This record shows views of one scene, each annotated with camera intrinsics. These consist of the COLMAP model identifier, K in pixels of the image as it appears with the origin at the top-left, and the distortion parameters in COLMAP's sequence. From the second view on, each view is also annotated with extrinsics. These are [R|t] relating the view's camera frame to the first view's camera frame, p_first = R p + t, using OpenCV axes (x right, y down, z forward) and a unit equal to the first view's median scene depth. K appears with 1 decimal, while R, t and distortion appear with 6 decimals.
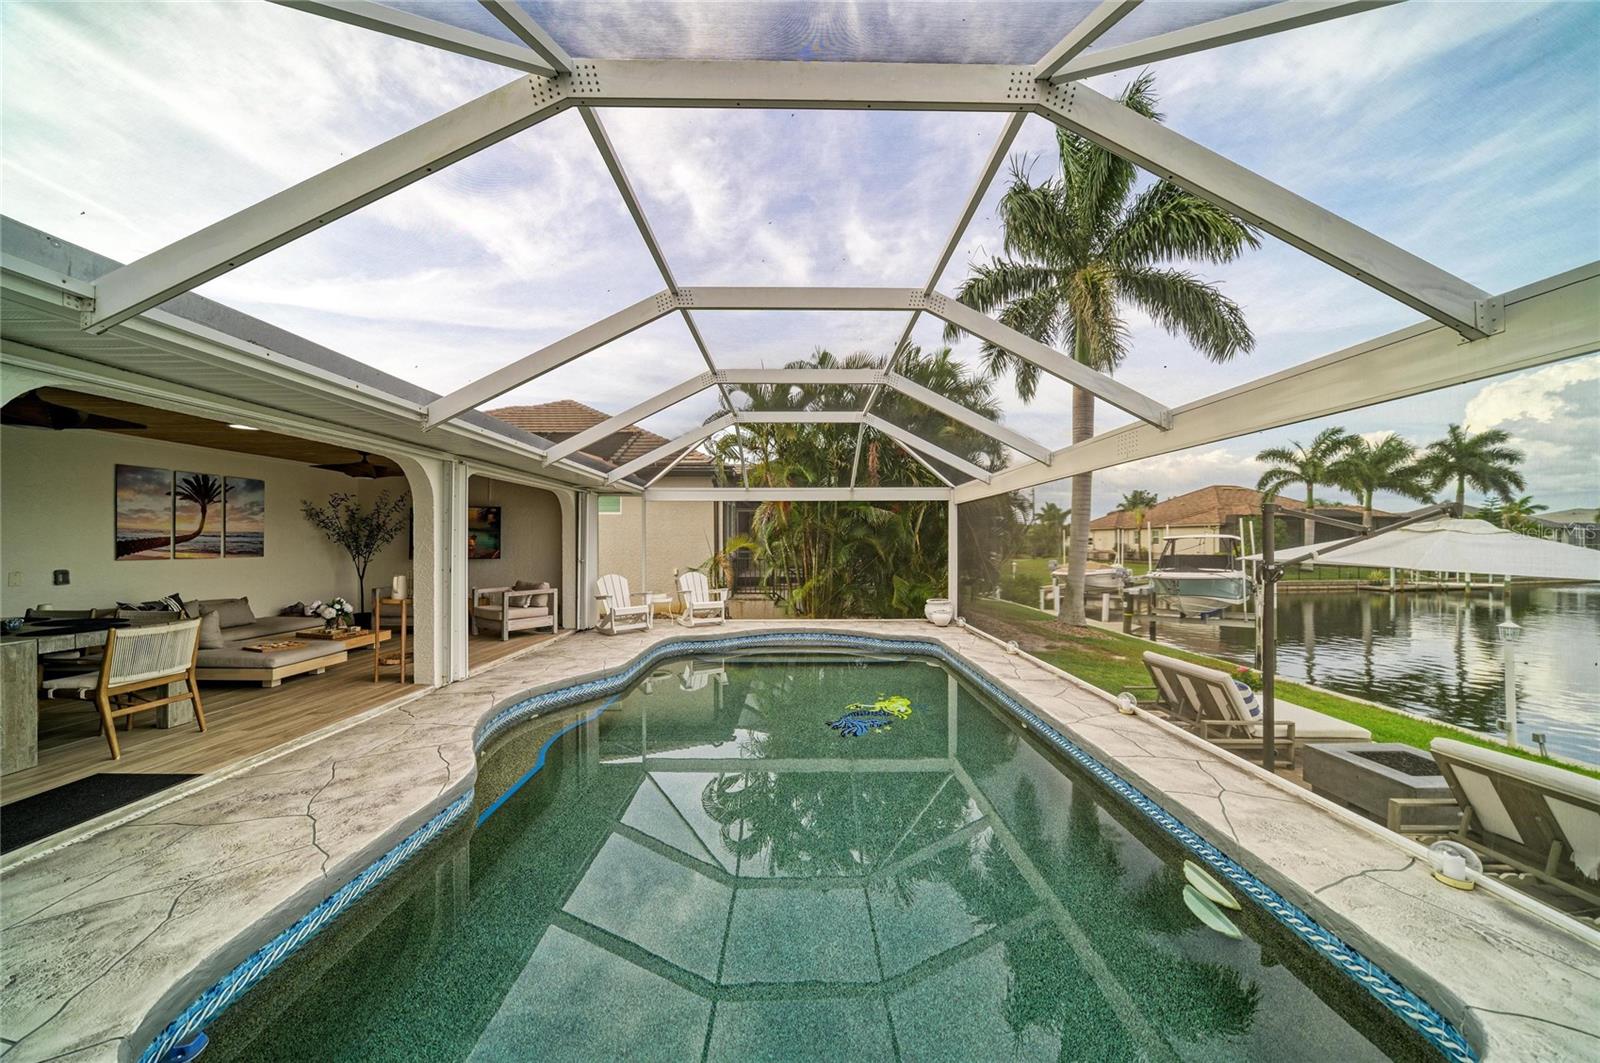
lens RADIAL K [[563.9, 0, 810.7], [0, 563.9, 537.9], [0, 0, 1]] dist [-0.006111, 0.000501]
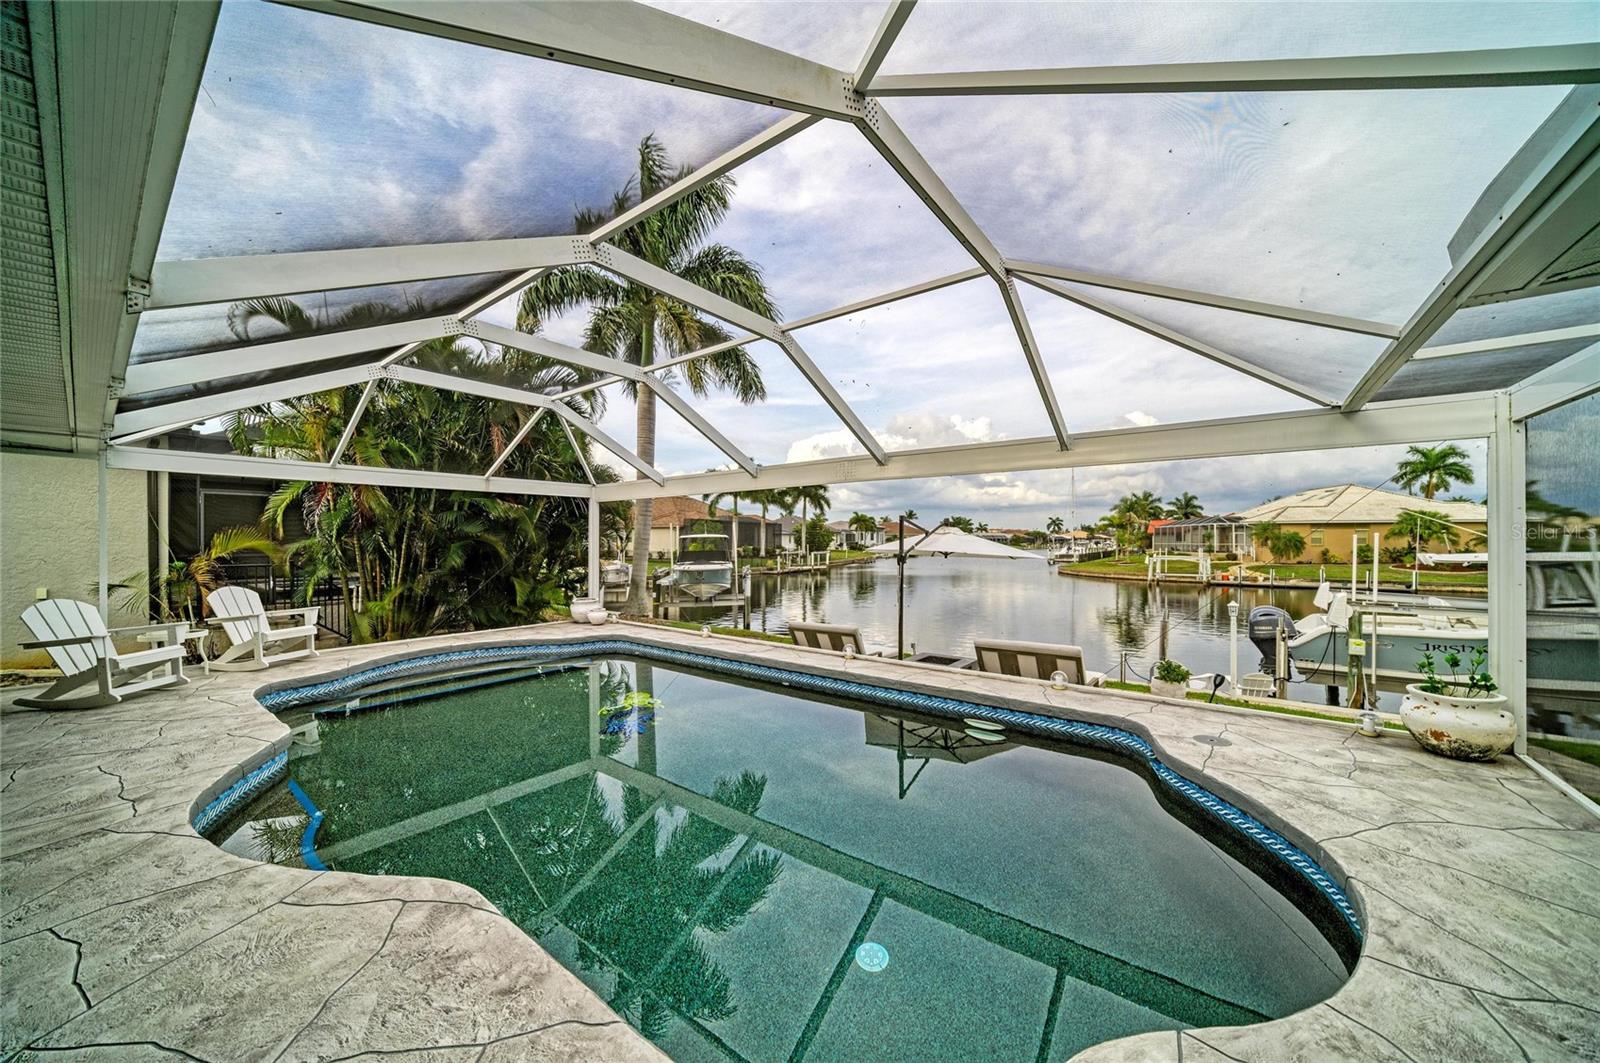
lens RADIAL K [[563.9, 0, 810.7], [0, 563.9, 537.9], [0, 0, 1]] dist [-0.006111, 0.000501]
pose [[0.616223, 0.003713, 0.787563, -0.344030], [-0.006367, 0.999980, 0.000268, 0.001282], [-0.787546, -0.005179, 0.616234, 0.101888]]
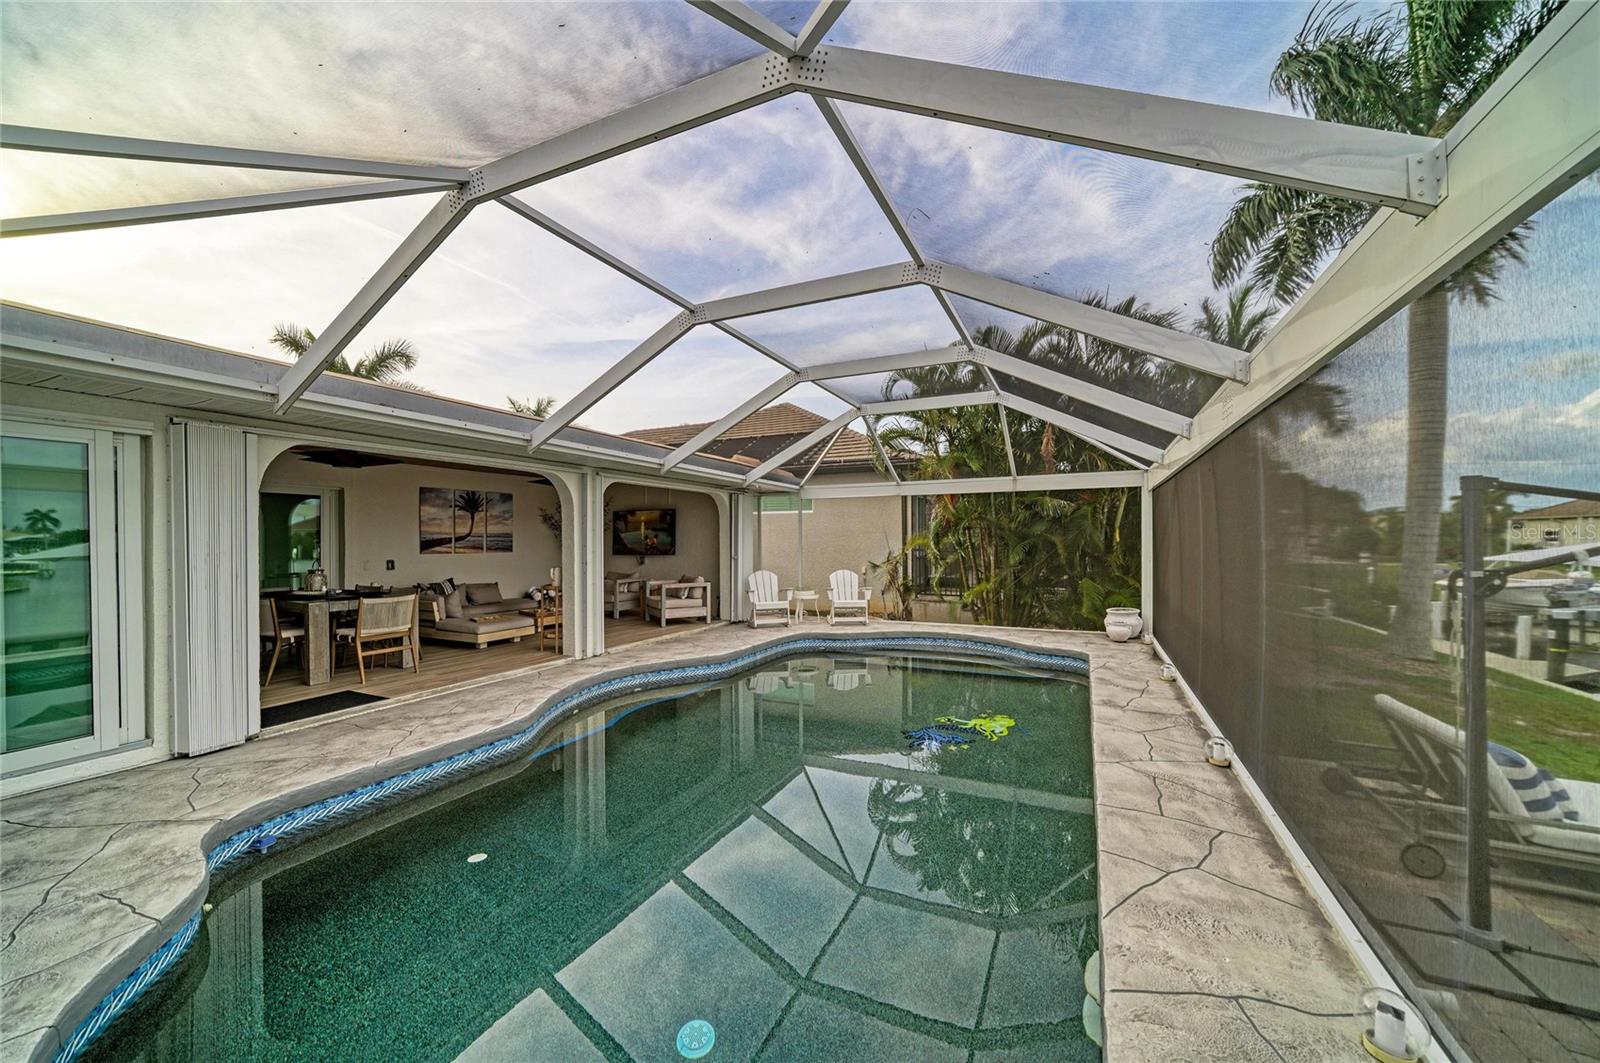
lens RADIAL K [[617.2, 0, 814.2], [0, 617.2, 544.8], [0, 0, 1]] dist [0.000675, 0.000147]
pose [[0.898540, -0.000016, -0.438891, 0.243892], [0.007726, 0.999846, 0.015781, -0.000319], [0.438823, -0.017571, 0.898401, 0.012818]]
